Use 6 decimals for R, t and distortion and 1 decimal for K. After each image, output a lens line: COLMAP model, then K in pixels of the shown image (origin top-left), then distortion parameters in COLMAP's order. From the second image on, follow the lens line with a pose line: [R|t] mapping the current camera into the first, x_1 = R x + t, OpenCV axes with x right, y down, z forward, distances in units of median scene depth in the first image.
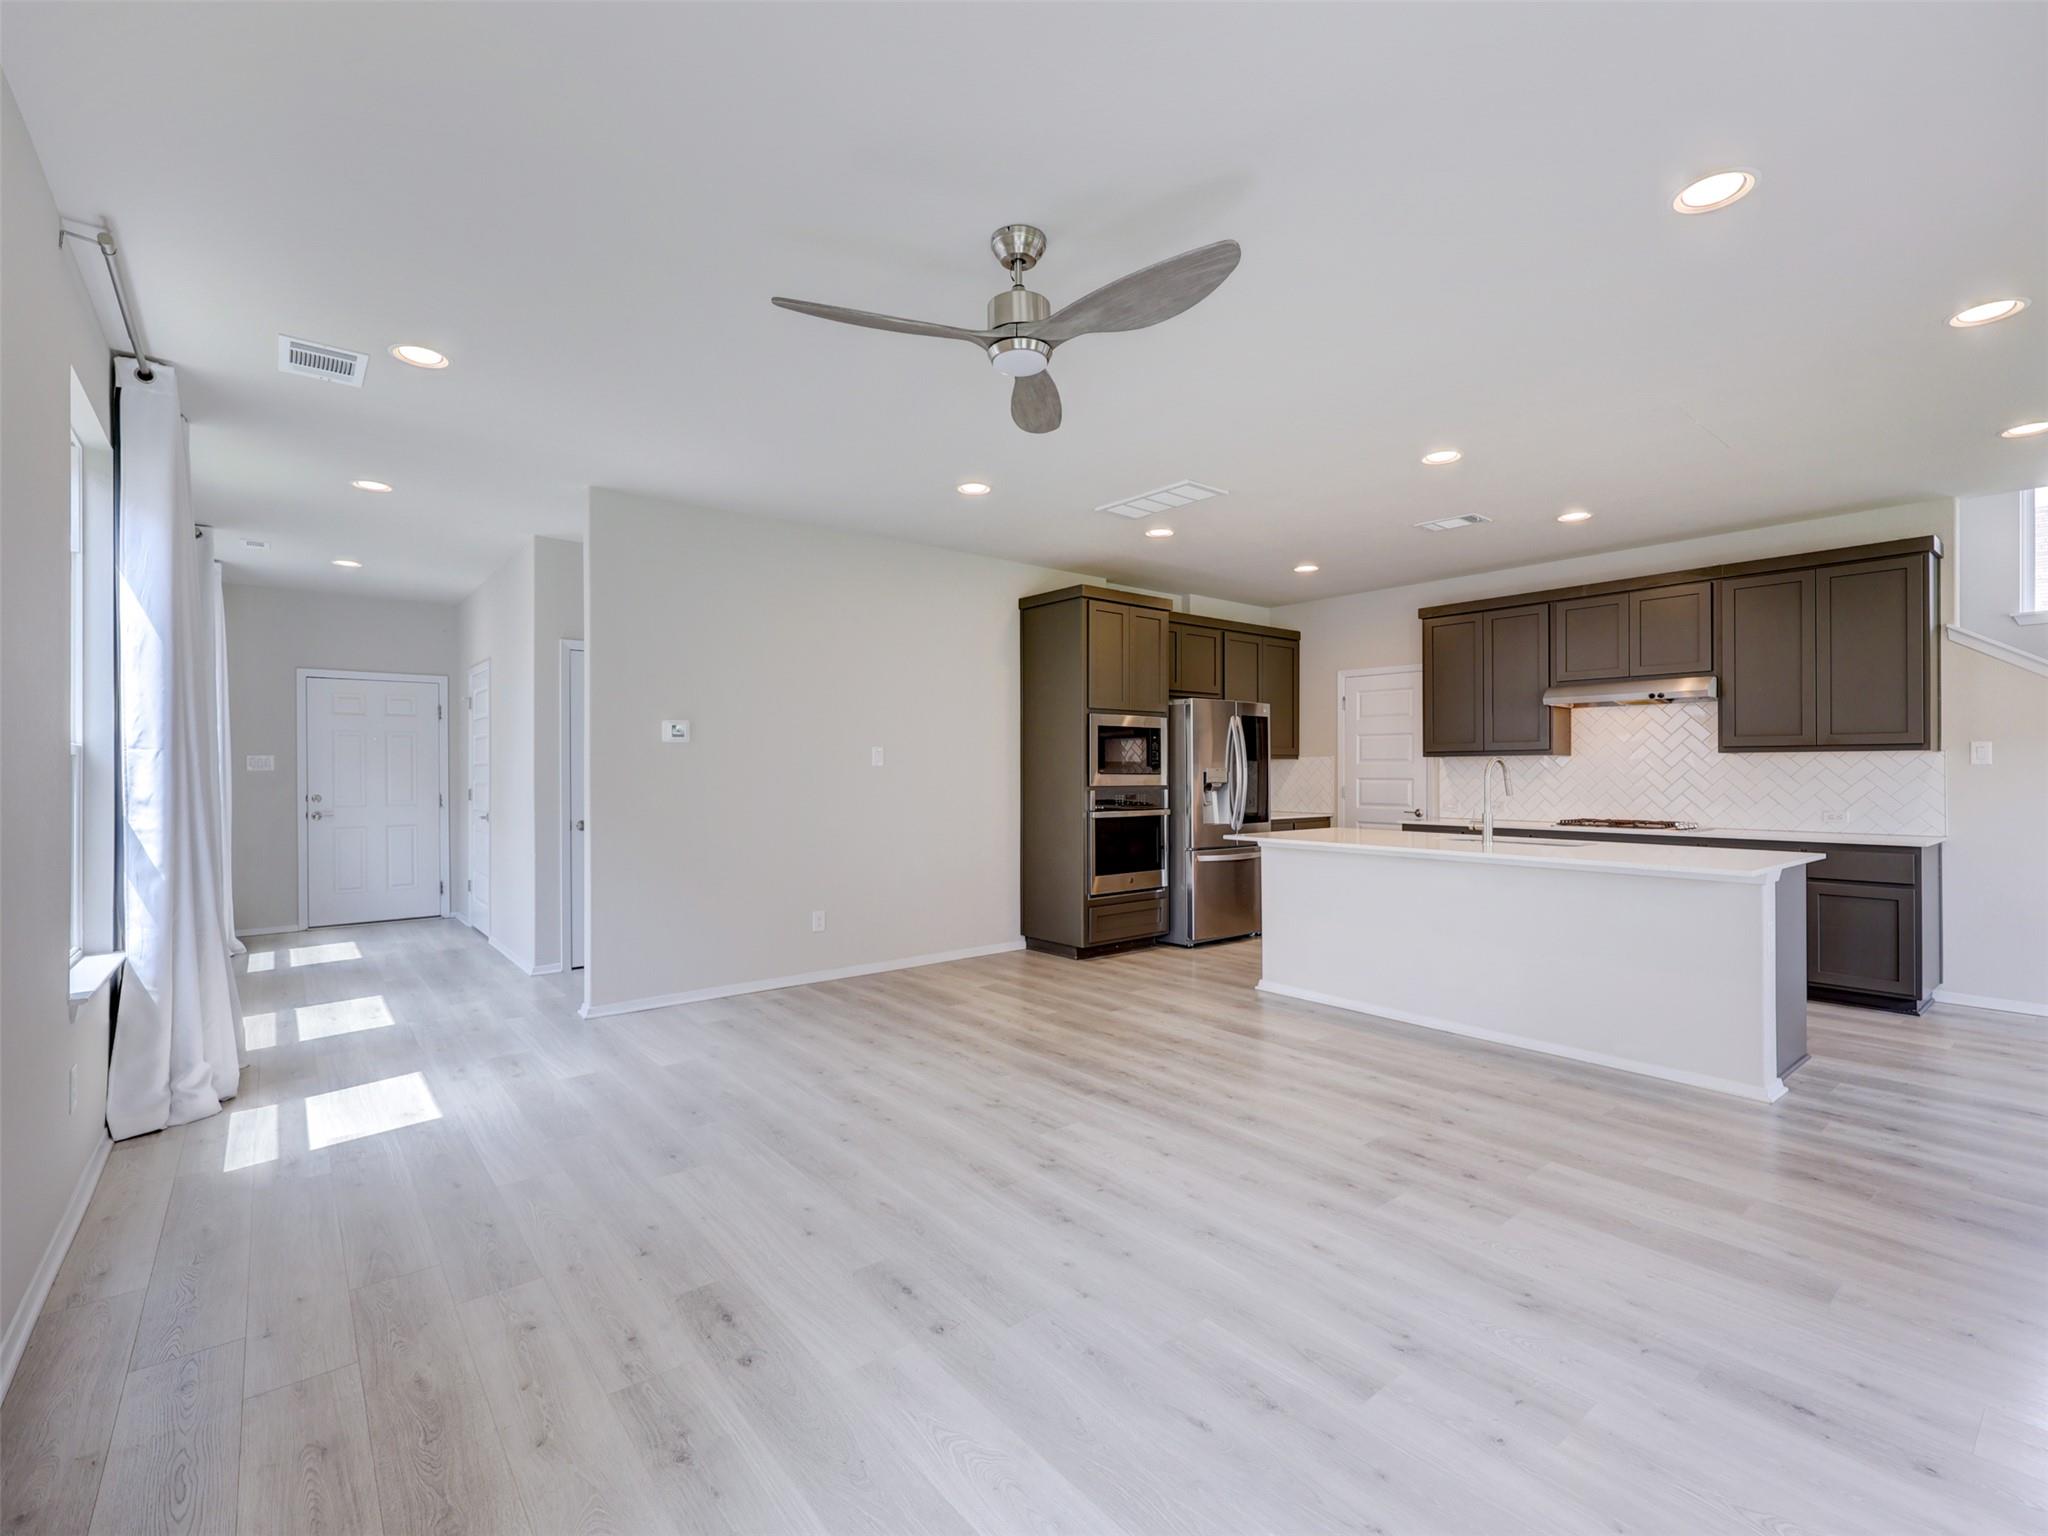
lens RADIAL K [[923.8, 0, 1027.8], [0, 923.8, 766.5], [0, 0, 1]] dist [-0.000284, -0.000076]
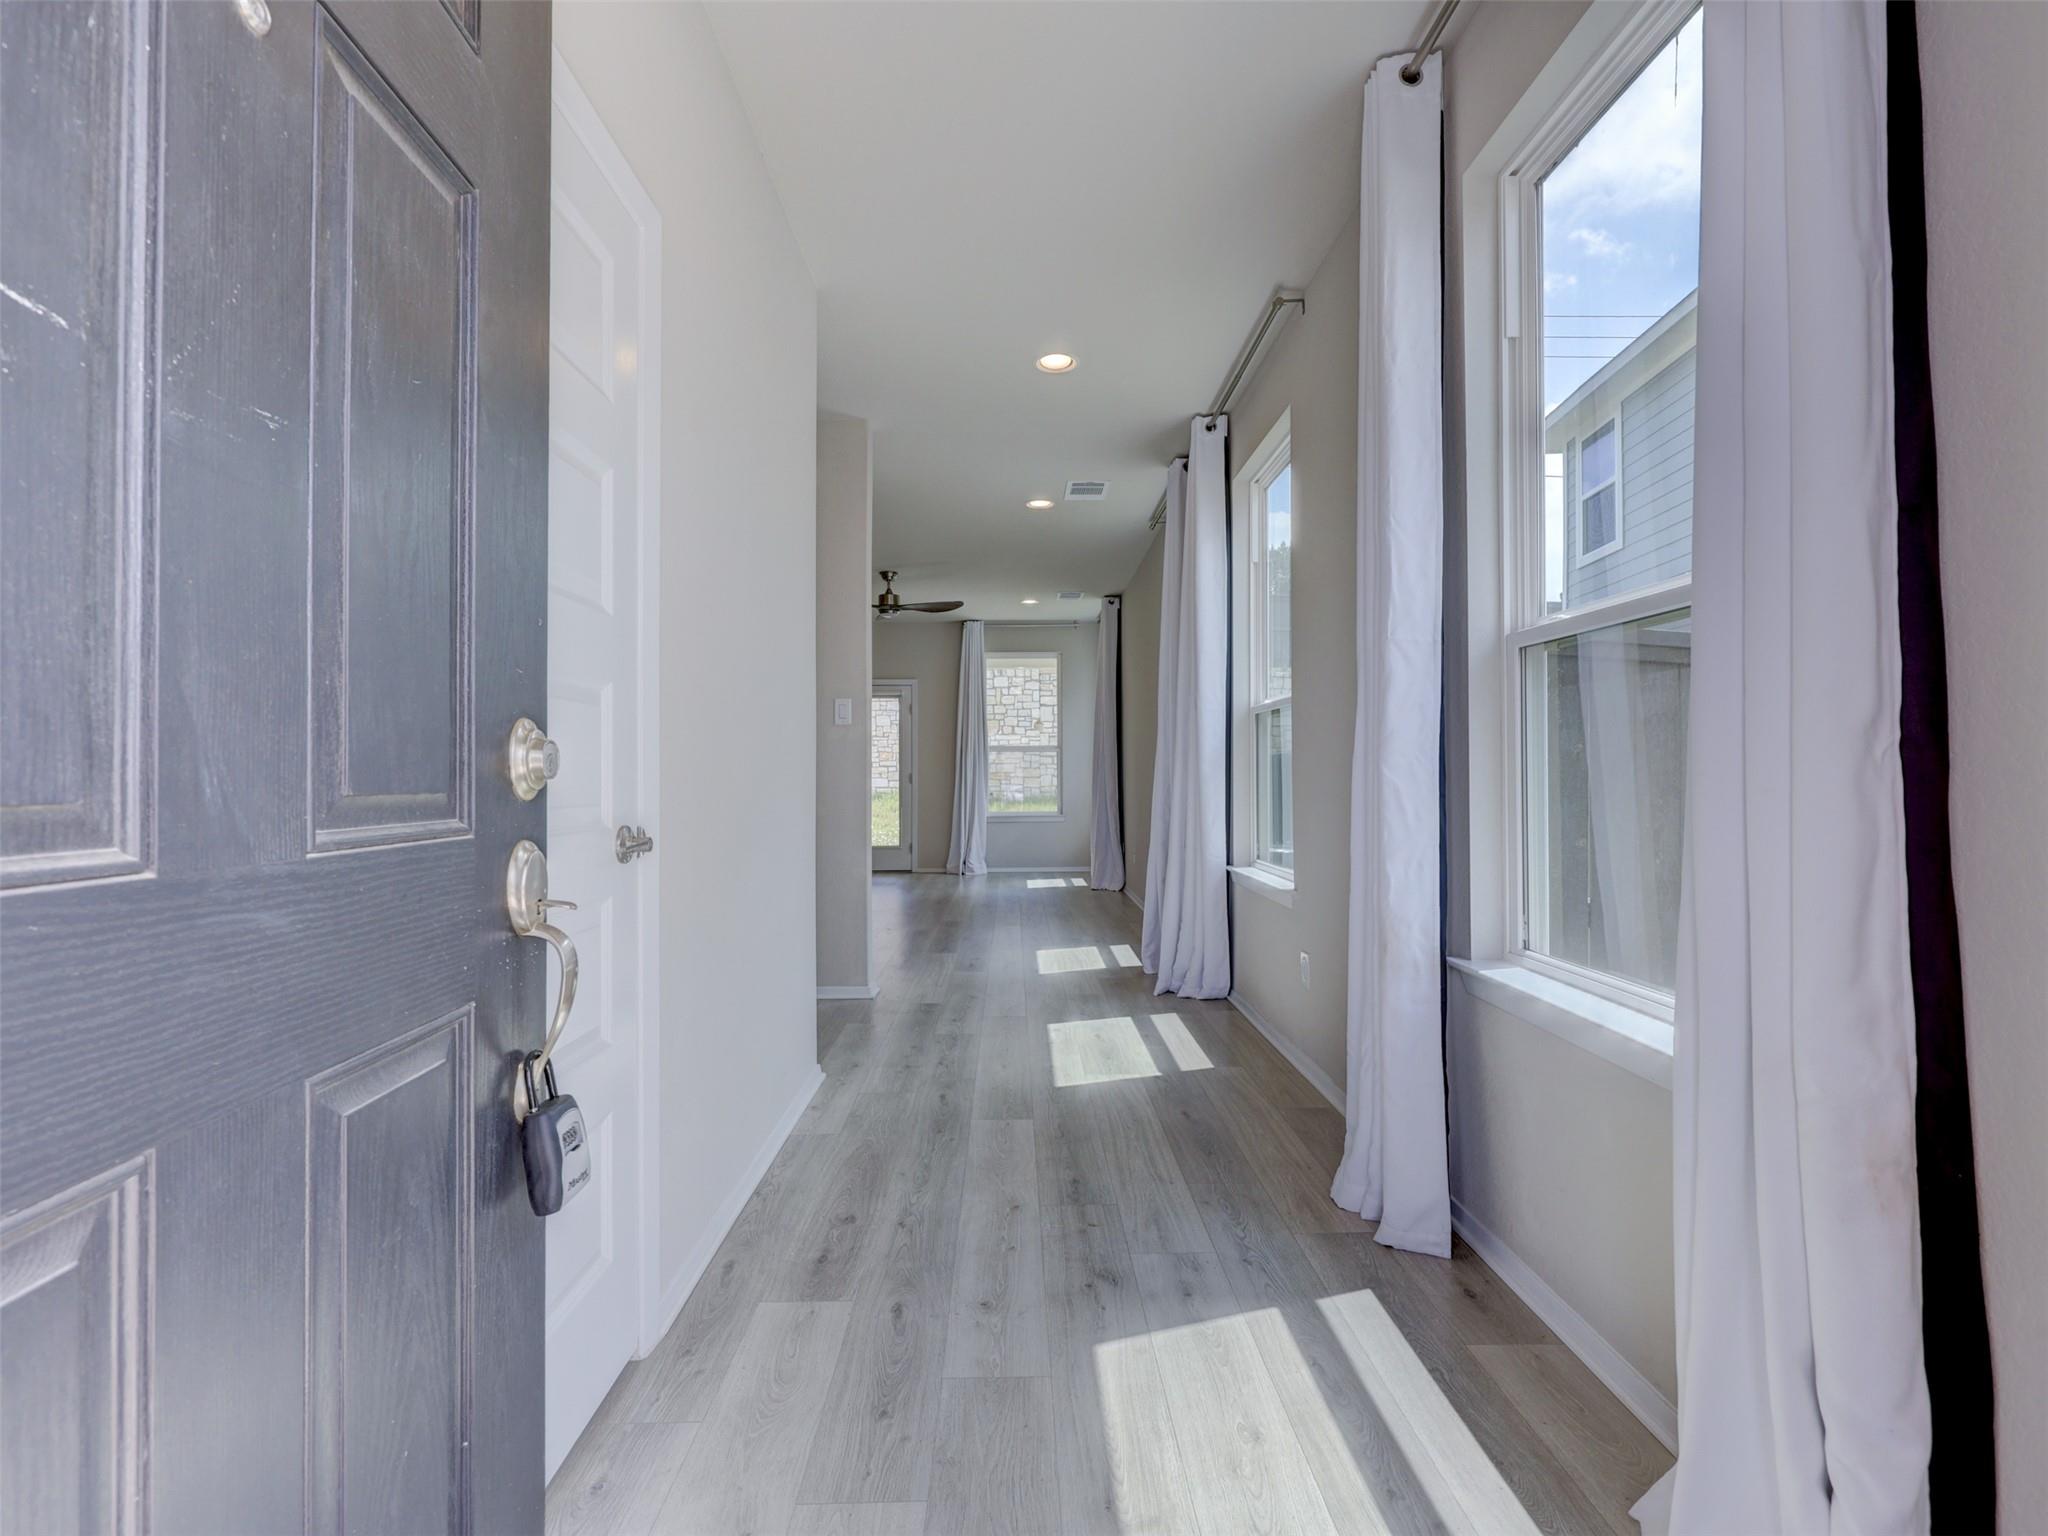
lens RADIAL K [[923.8, 0, 1027.8], [0, 923.8, 766.5], [0, 0, 1]] dist [-0.000284, -0.000076]
pose [[-0.783913, 0.010604, 0.620780, -1.022783], [0.005114, 0.999930, -0.010624, 0.041077], [-0.620850, -0.005154, -0.783912, 1.414514]]
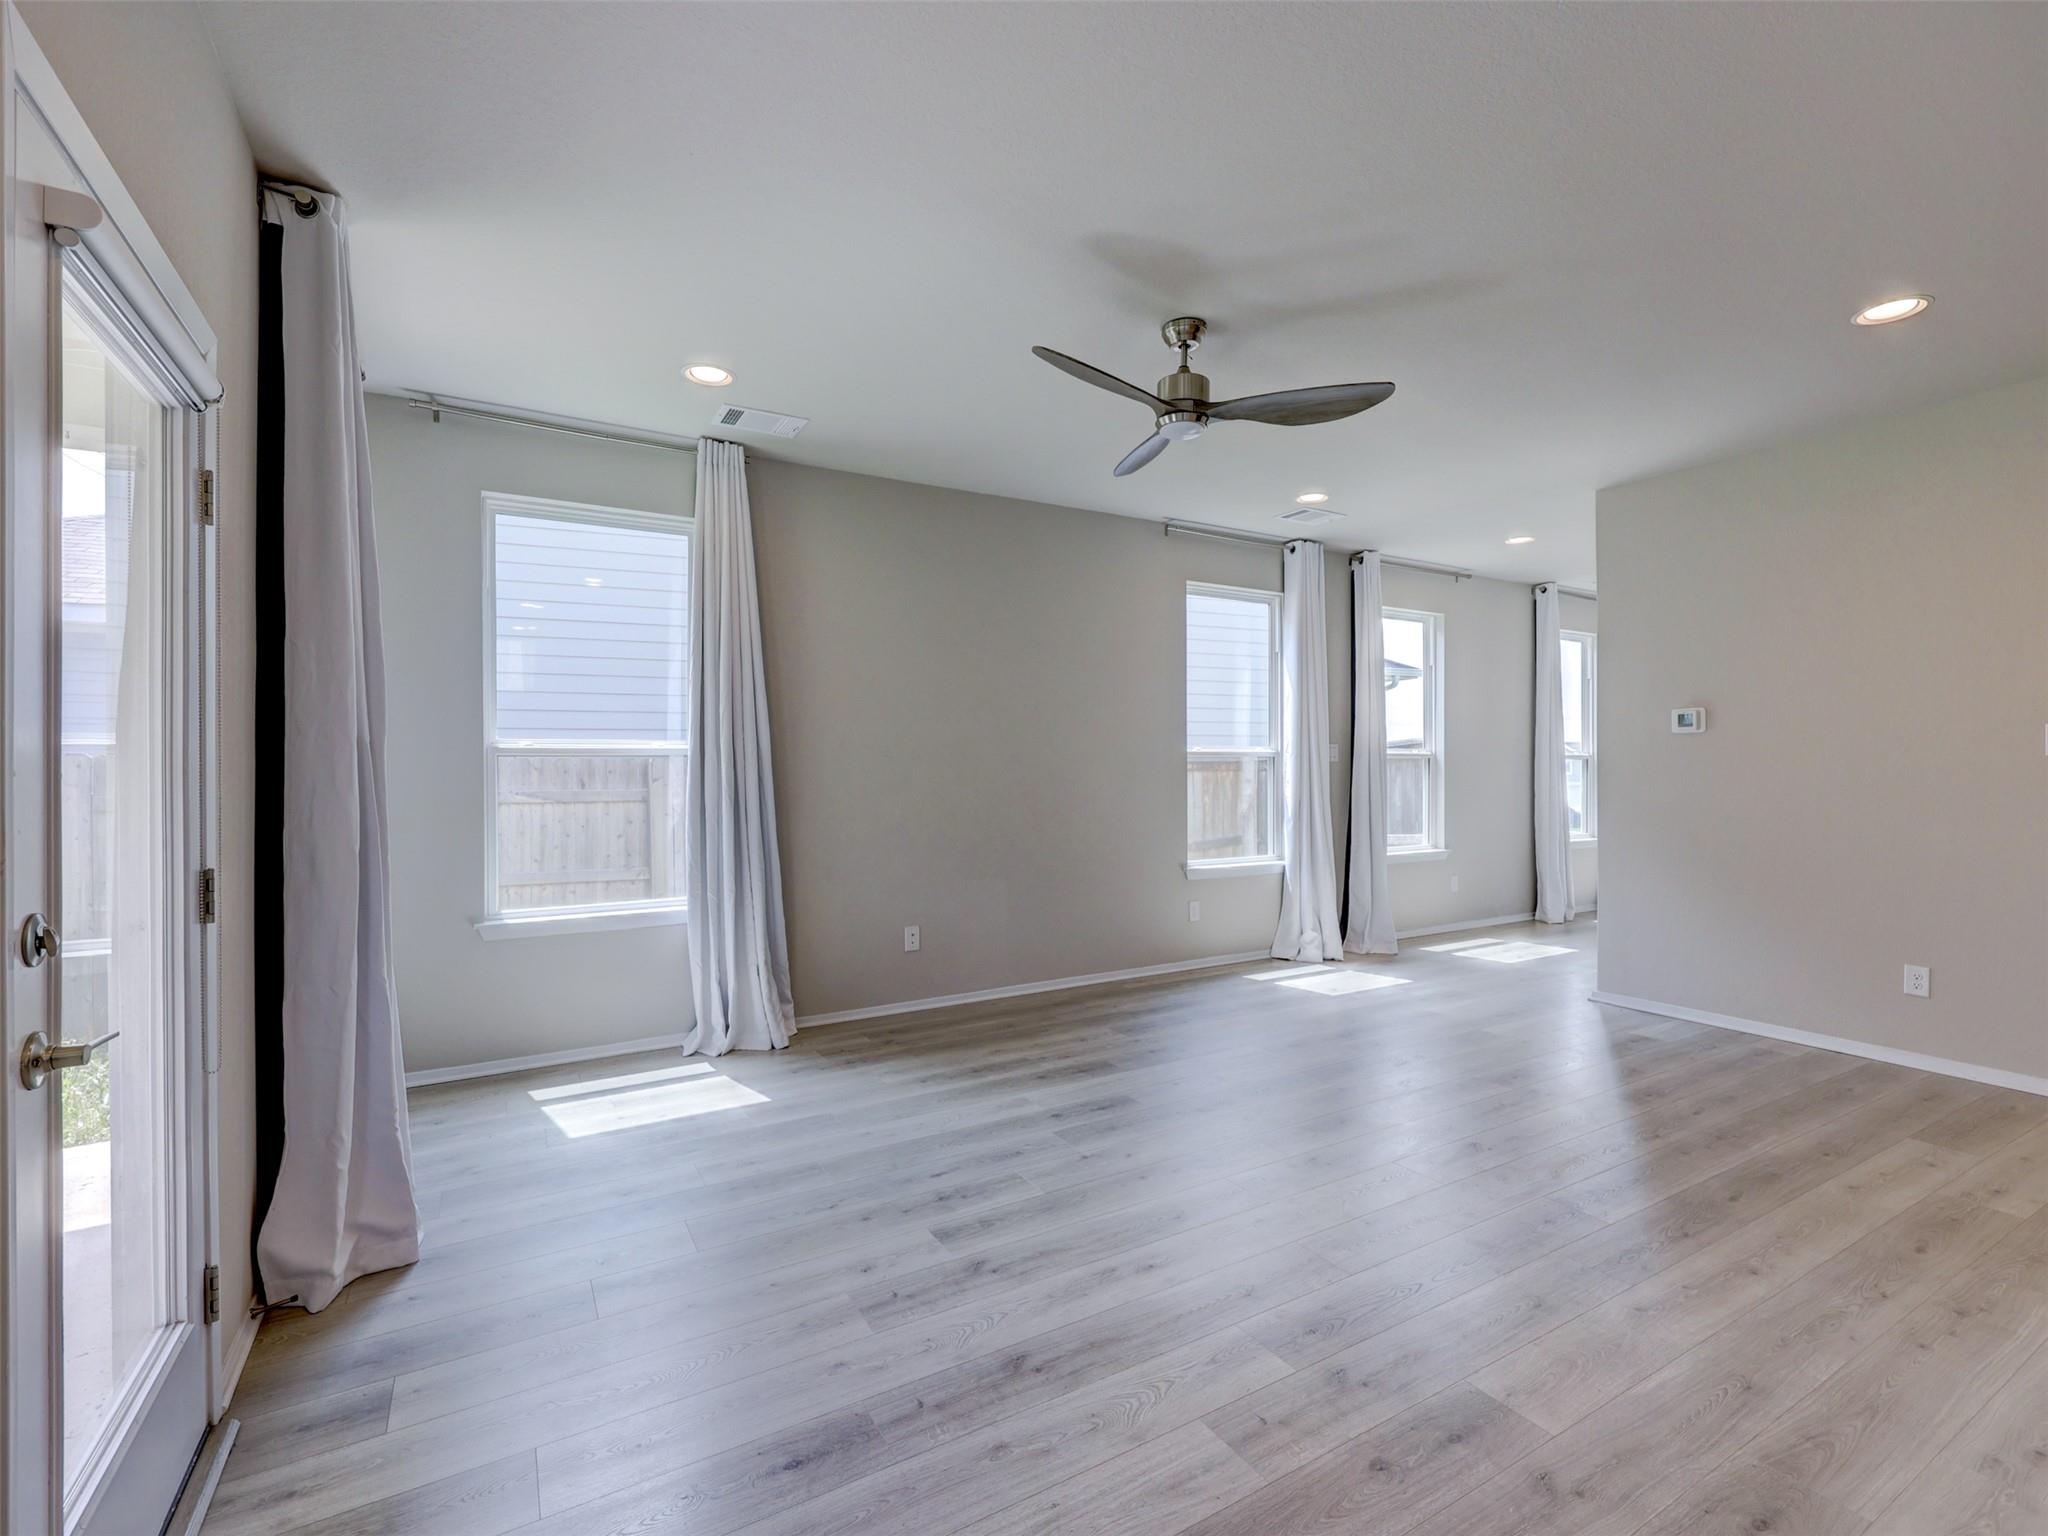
lens RADIAL K [[923.8, 0, 1027.8], [0, 923.8, 766.5], [0, 0, 1]] dist [-0.000284, -0.000076]
pose [[-0.155218, 0.000047, -0.987880, 0.563314], [0.008302, 0.999965, -0.001257, 0.002438], [0.987845, -0.008396, -0.155213, 0.454724]]
